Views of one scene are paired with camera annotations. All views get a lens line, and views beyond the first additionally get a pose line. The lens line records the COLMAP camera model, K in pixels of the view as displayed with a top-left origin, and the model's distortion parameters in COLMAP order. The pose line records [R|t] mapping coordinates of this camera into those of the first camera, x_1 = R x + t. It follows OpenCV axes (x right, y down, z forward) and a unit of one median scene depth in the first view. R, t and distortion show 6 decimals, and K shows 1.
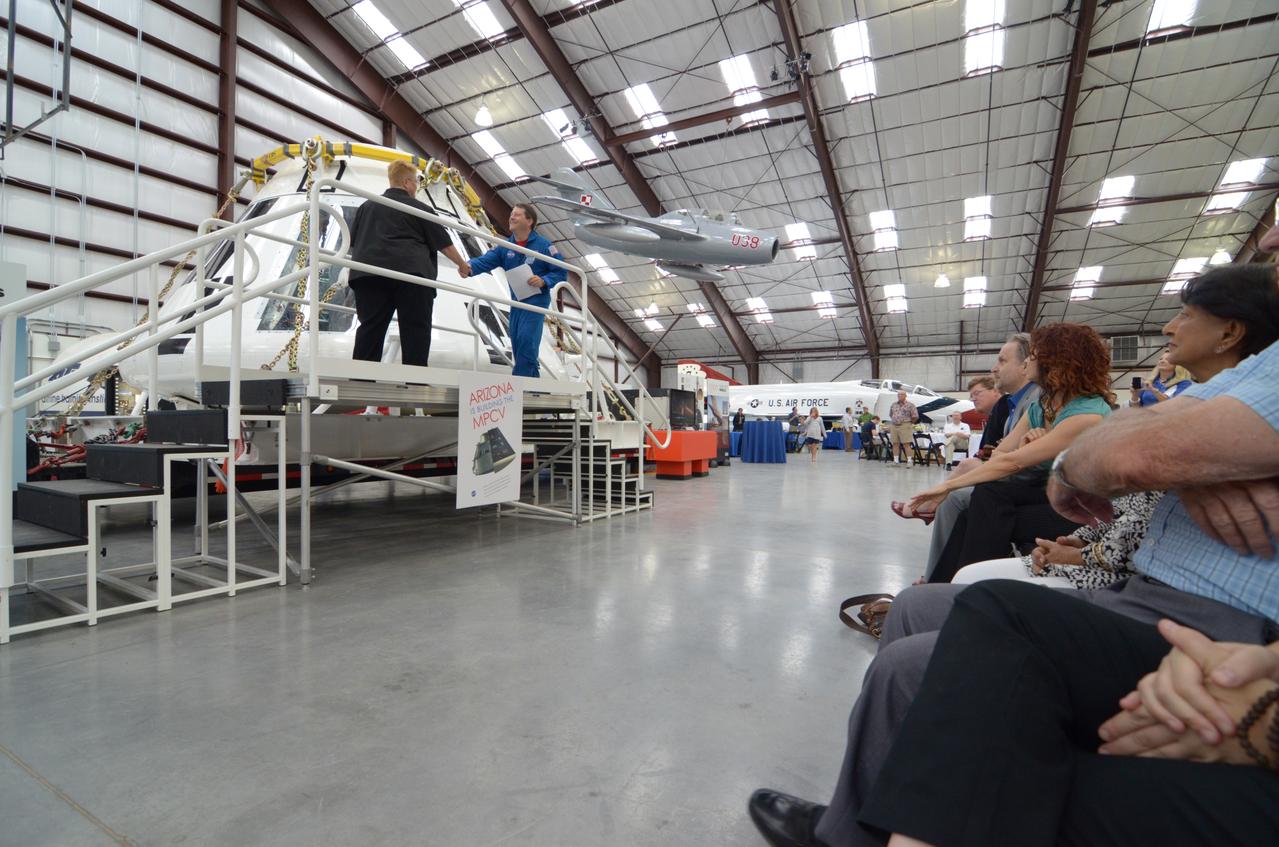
lens RADIAL K [[612.7, 0, 626.1], [0, 612.7, 434.0], [0, 0, 1]] dist [-0.003966, -0.010580]
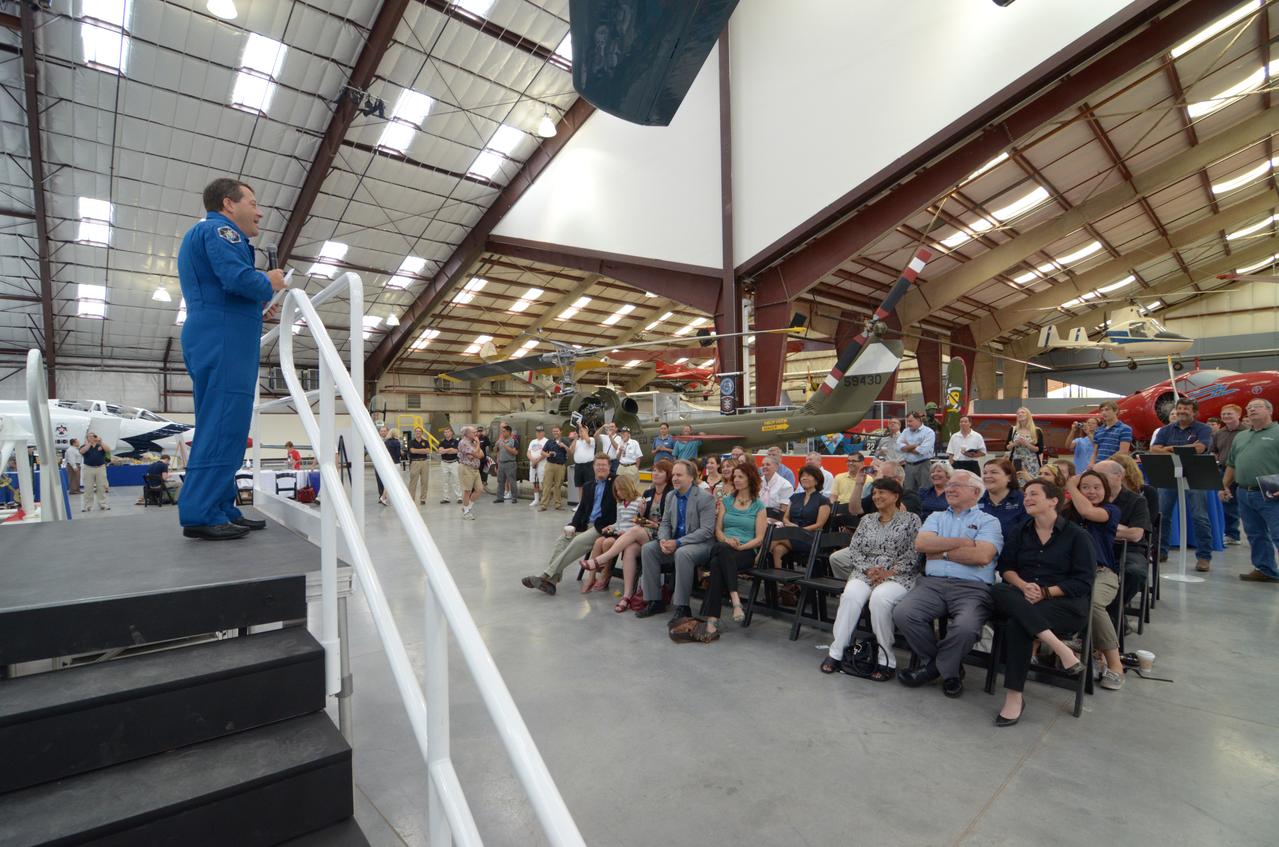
lens RADIAL K [[608.3, 0, 627.5], [0, 608.3, 434.9], [0, 0, 1]] dist [-0.004642, -0.011104]
pose [[0.320469, -0.018306, 0.947082, -0.138830], [0.031519, 0.999466, 0.008653, -0.031038], [-0.946734, 0.027078, 0.320875, 0.068572]]
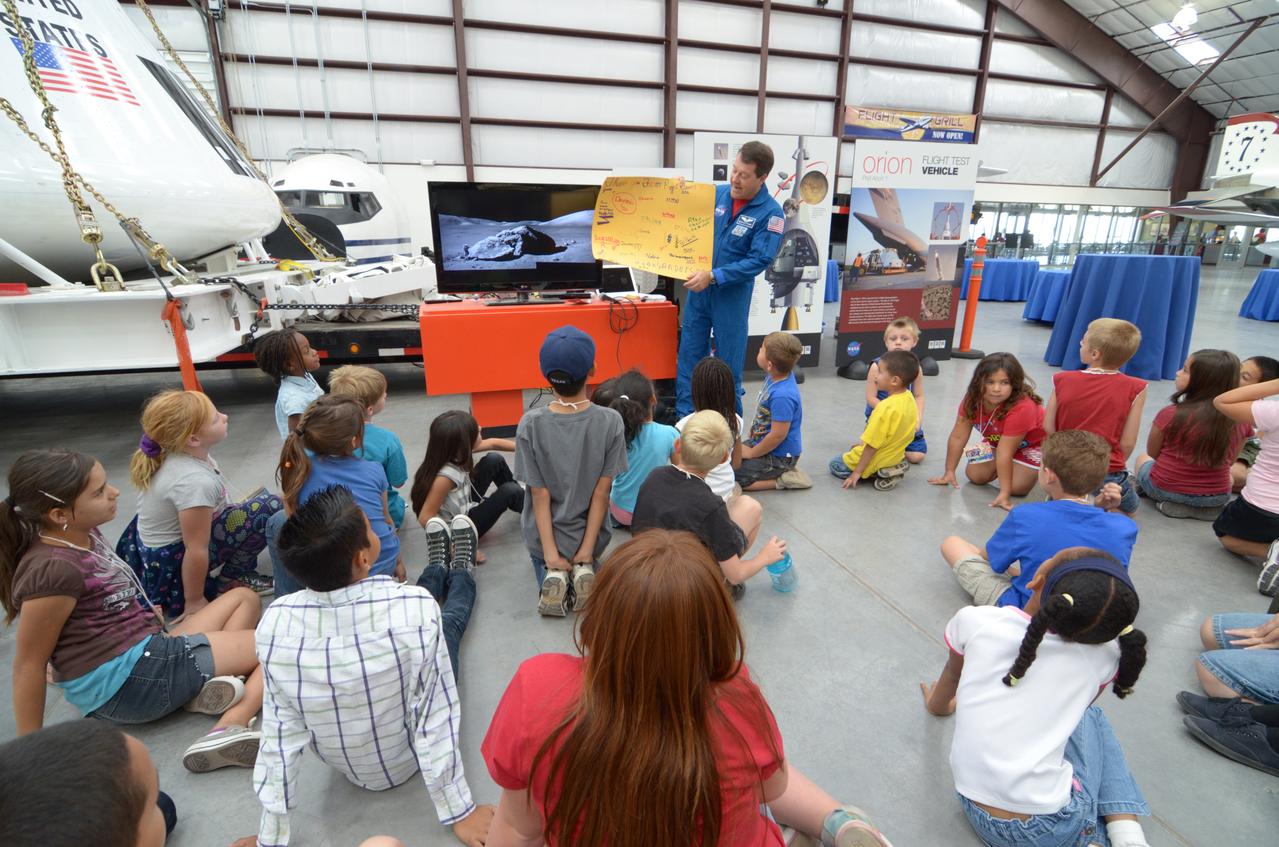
lens RADIAL K [[614.7, 0, 627.8], [0, 614.7, 434.4], [0, 0, 1]] dist [-0.004773, -0.009846]
pose [[0.720108, 0.207054, -0.662249, 0.172099], [-0.001429, 0.954879, 0.296992, -0.016610], [0.693861, -0.212920, 0.687911, 0.339123]]
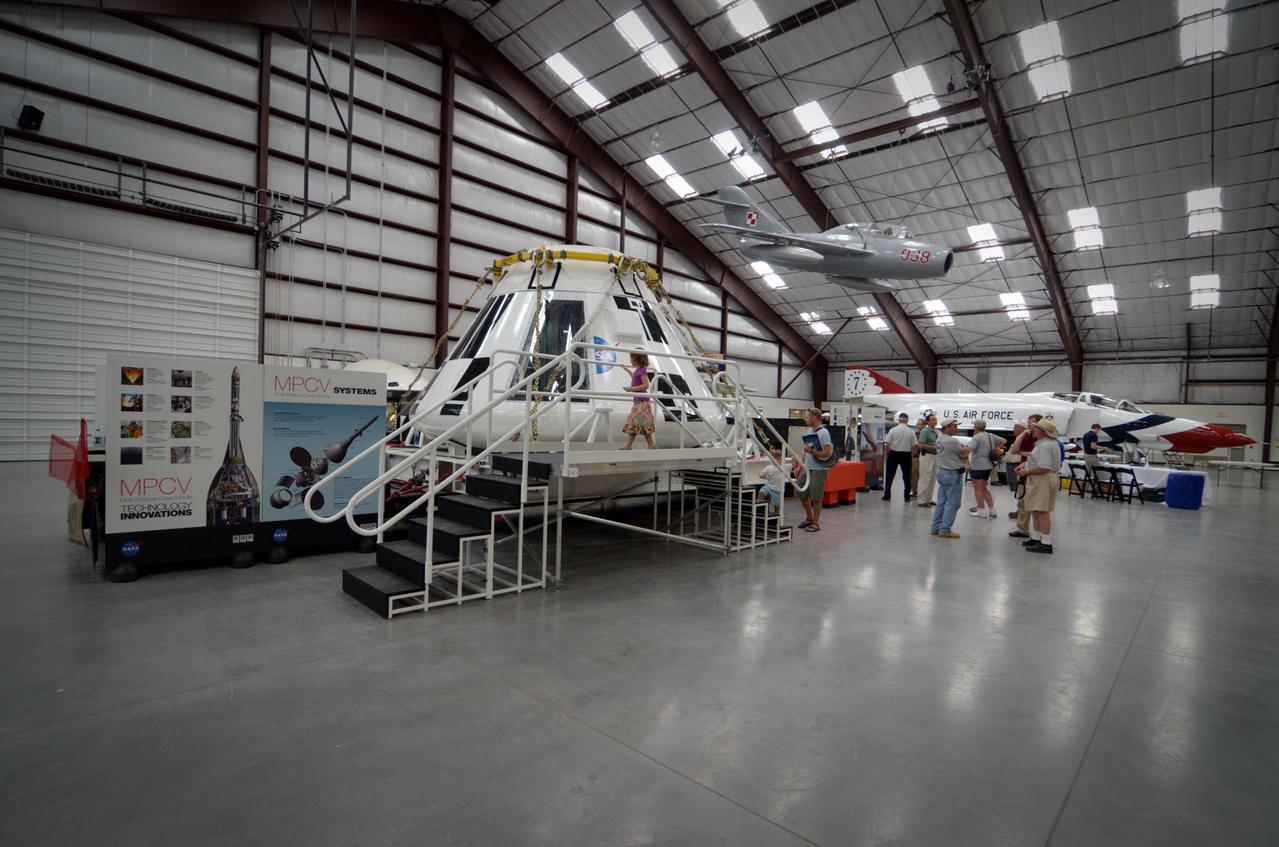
lens RADIAL K [[629.8, 0, 628.2], [0, 629.8, 433.7], [0, 0, 1]] dist [-0.000468, -0.013477]
pose [[0.967194, 0.029310, -0.252344, 0.010564], [-0.026583, 0.999546, 0.014211, -0.027007], [0.252646, -0.007037, 0.967533, -0.079574]]
